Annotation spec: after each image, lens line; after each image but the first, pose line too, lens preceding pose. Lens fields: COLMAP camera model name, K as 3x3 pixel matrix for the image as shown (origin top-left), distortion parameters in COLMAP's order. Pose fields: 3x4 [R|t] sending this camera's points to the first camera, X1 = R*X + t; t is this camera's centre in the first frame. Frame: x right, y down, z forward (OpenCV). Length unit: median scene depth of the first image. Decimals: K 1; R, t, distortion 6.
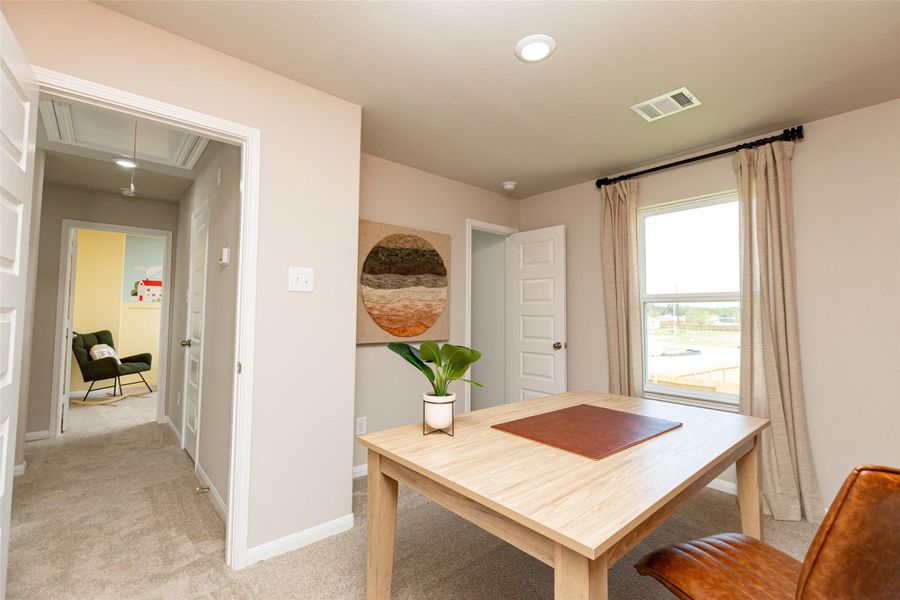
lens RADIAL K [[404.1, 0, 450.1], [0, 404.1, 291.9], [0, 0, 1]] dist [0.001301, 0.000216]
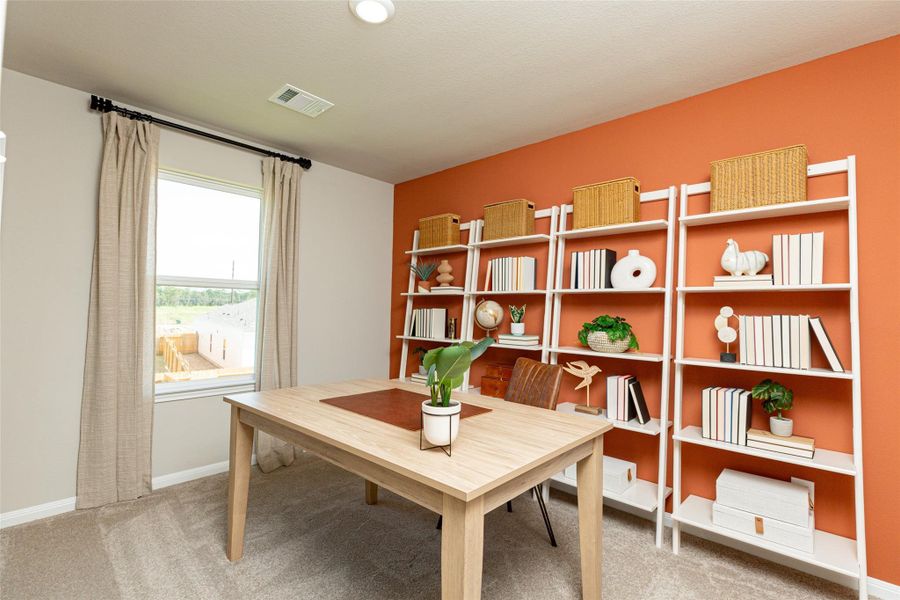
lens RADIAL K [[404.1, 0, 450.1], [0, 404.1, 291.9], [0, 0, 1]] dist [0.001301, 0.000216]
pose [[-0.094535, 0.017899, 0.995361, -0.489126], [-0.090647, 0.995530, -0.026511, 0.017874], [-0.991386, -0.092733, -0.092490, 0.595406]]
